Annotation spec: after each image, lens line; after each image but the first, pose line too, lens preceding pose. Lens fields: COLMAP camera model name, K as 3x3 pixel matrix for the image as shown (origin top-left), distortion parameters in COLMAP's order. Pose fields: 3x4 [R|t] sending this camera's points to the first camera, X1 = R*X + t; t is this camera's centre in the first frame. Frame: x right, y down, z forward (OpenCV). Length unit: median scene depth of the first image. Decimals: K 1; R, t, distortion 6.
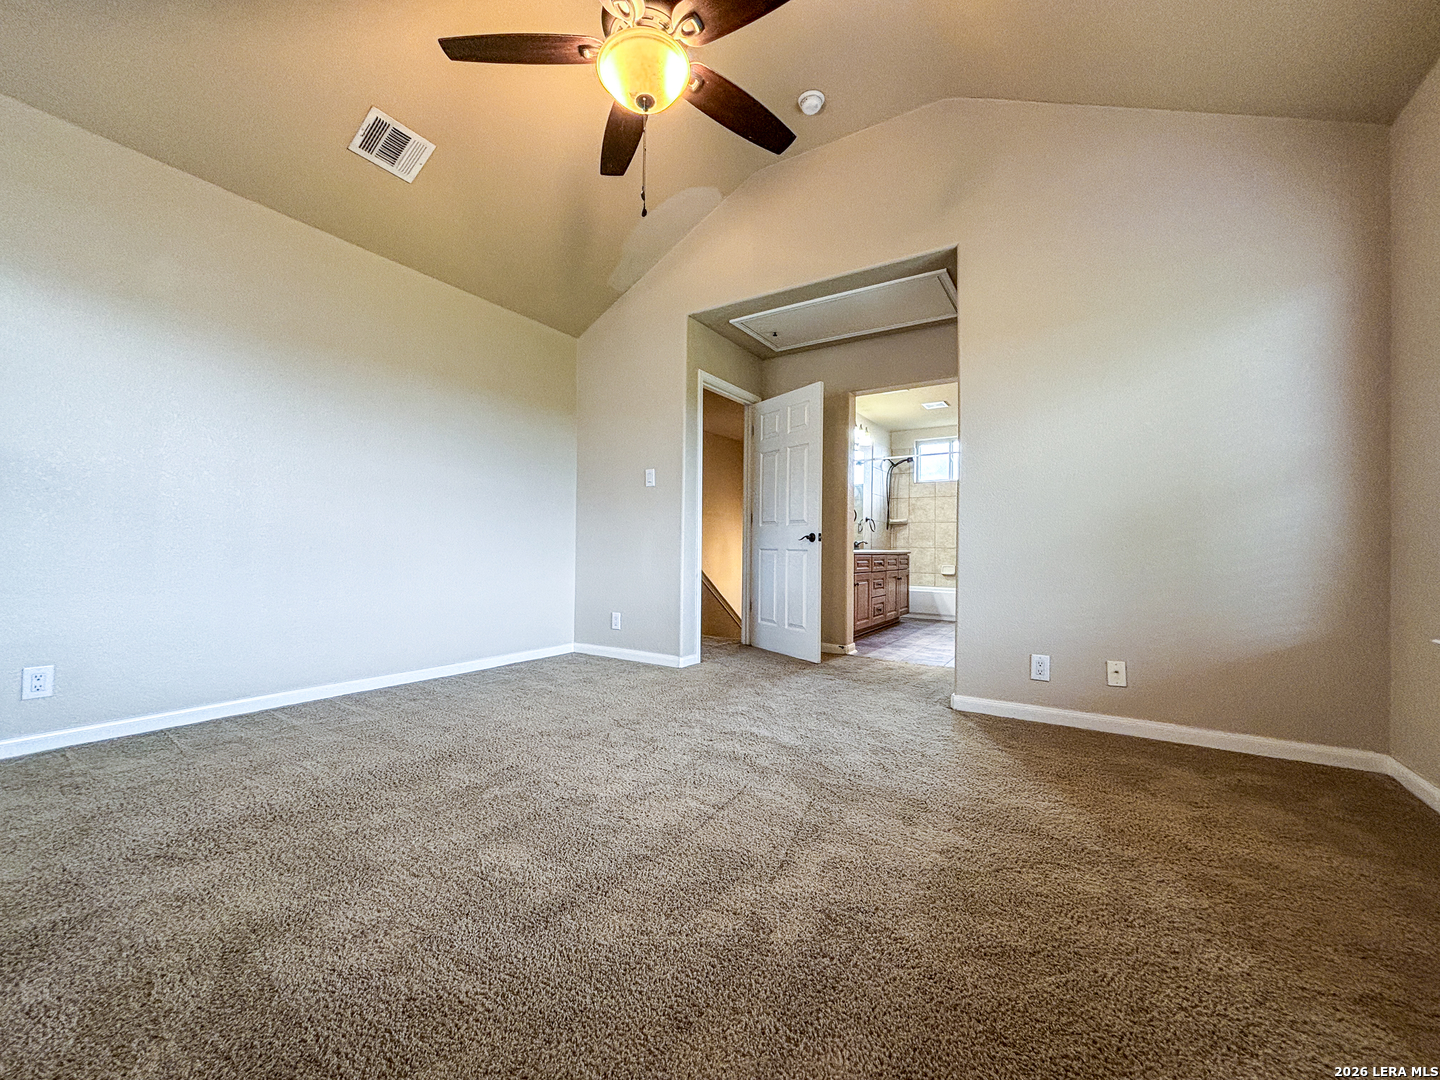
lens RADIAL K [[581.1, 0, 719.2], [0, 581.1, 543.8], [0, 0, 1]] dist [0.011380, -0.003064]
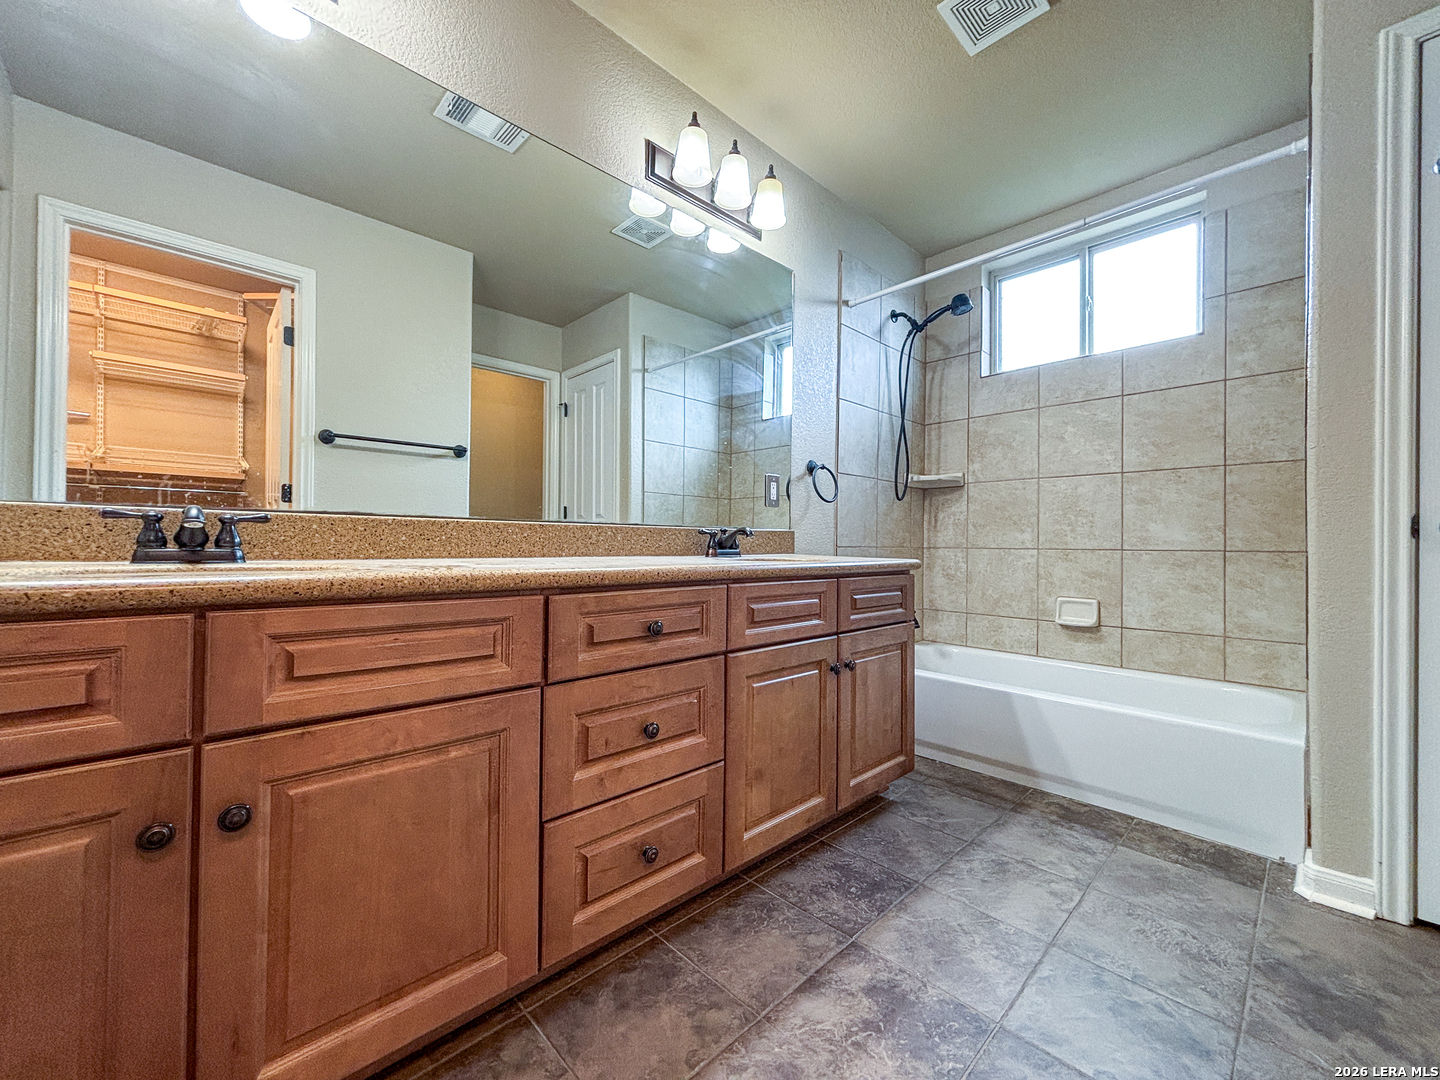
lens RADIAL K [[581.1, 0, 720.0], [0, 581.1, 538.5], [0, 0, 1]] dist [0.011380, -0.003064]
pose [[0.971772, -0.001869, -0.235916, 0.264360], [0.001936, 0.999998, 0.000056, 0.000182], [0.235915, -0.000511, 0.971774, 0.601934]]
